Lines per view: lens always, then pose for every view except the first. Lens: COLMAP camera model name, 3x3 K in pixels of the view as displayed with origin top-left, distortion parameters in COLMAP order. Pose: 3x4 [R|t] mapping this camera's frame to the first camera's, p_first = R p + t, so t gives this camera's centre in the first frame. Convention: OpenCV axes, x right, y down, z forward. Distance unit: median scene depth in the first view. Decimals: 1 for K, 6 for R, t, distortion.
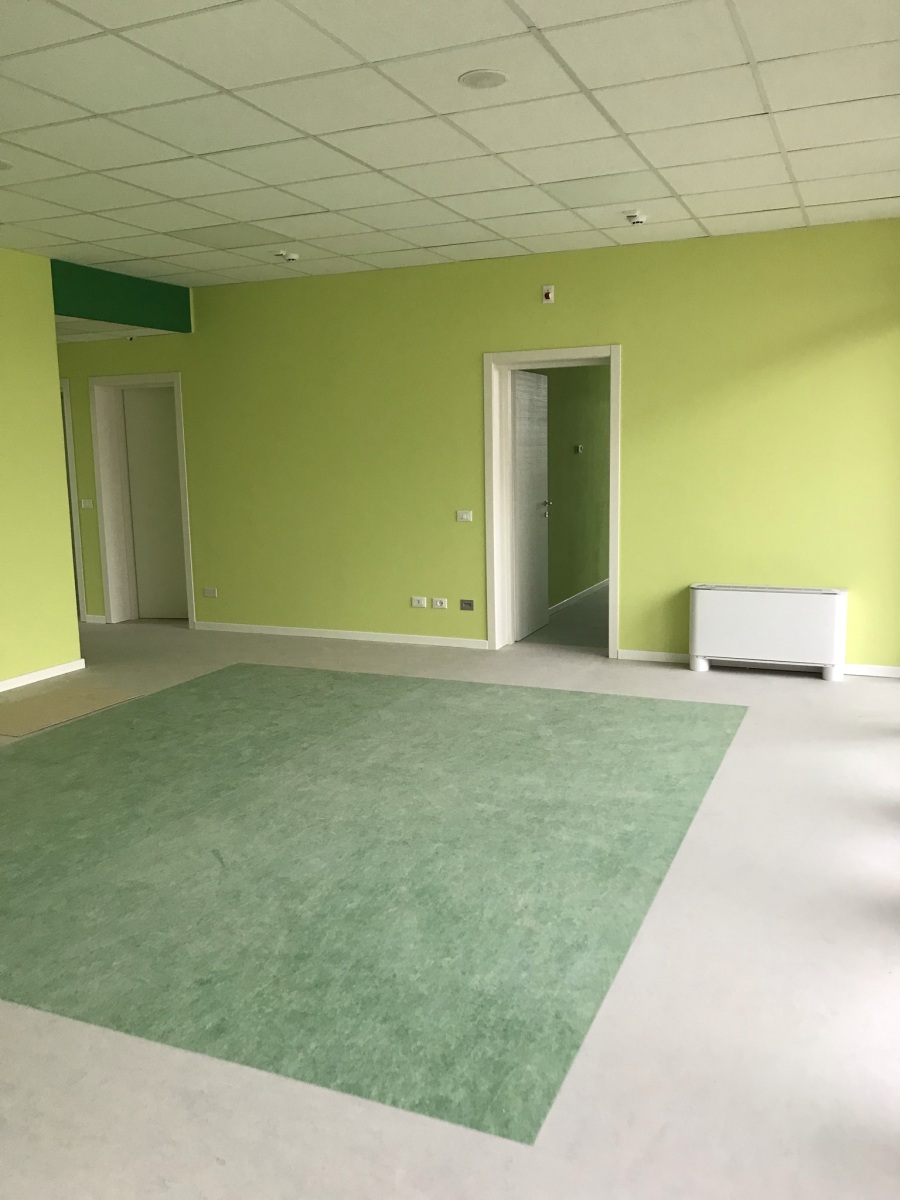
lens RADIAL K [[986.6, 0, 444.7], [0, 986.6, 624.3], [0, 0, 1]] dist [0.034345, -0.004412]
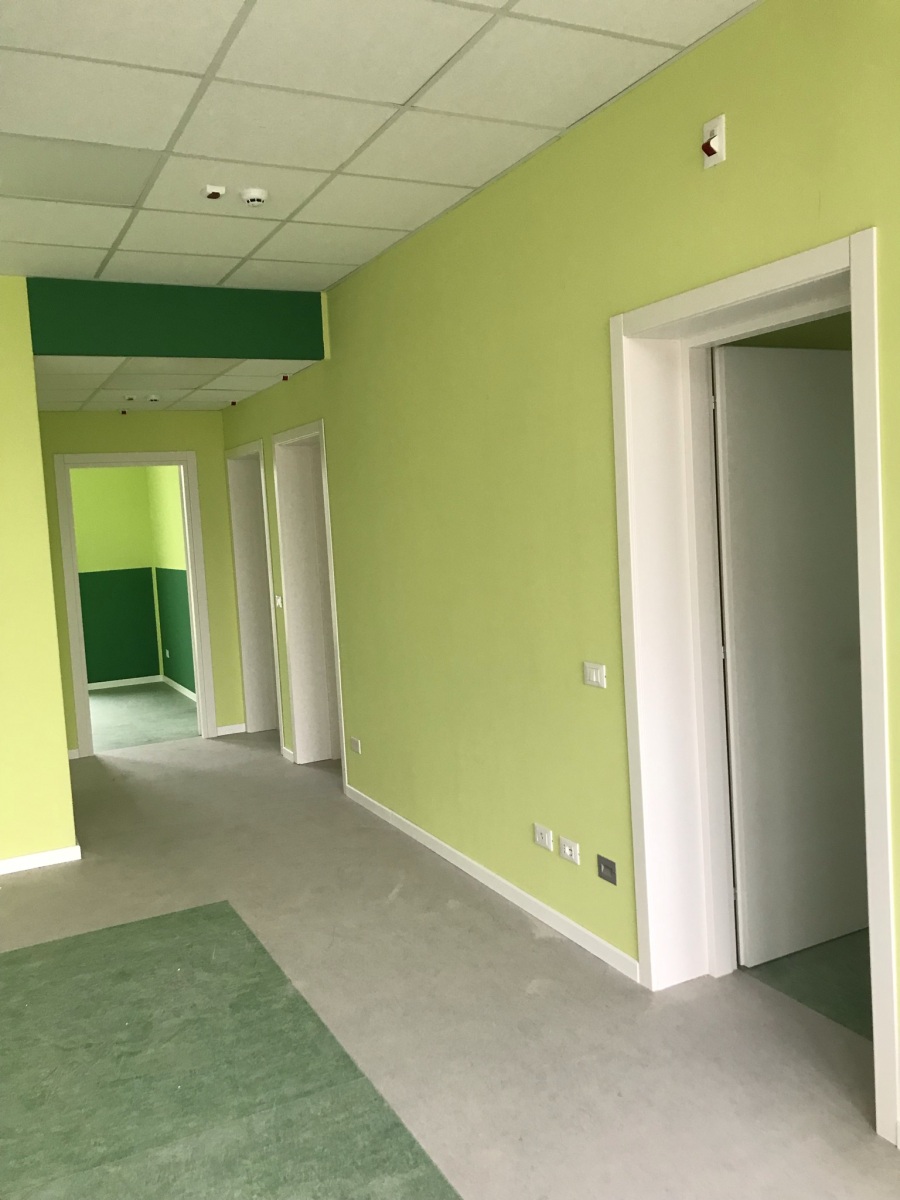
lens RADIAL K [[991.0, 0, 450.0], [0, 991.0, 600.0], [0, 0, 1]] dist [0.034473, 0.002765]
pose [[0.776052, 0.029665, -0.629971, 0.266780], [-0.074572, 0.996202, -0.044953, -0.124320], [0.626244, 0.081864, 0.775317, 0.623666]]
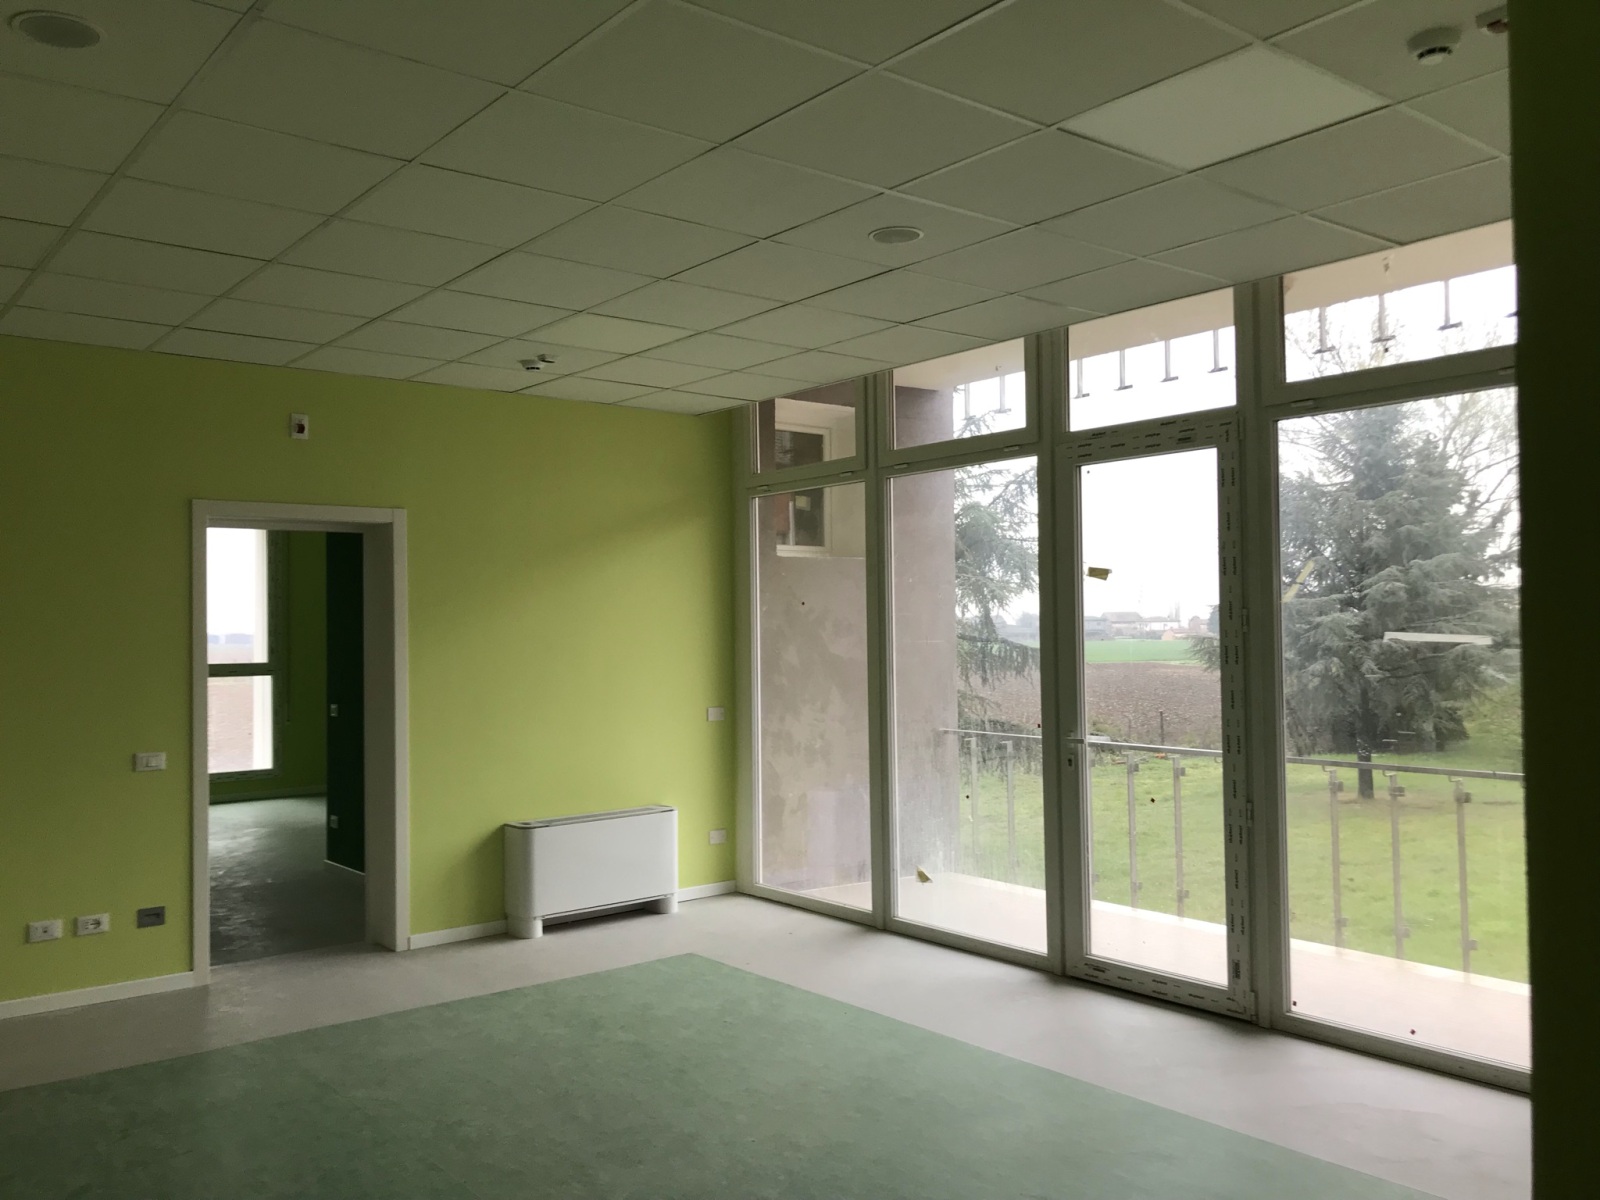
lens RADIAL K [[1315.5, 0, 781.9], [0, 1315.5, 597.5], [0, 0, 1]] dist [0.034345, -0.004412]
pose [[0.466736, 0.034574, 0.883721, -0.524977], [0.166563, 0.977918, -0.126229, -0.045095], [-0.868570, 0.206110, 0.450671, 0.312094]]
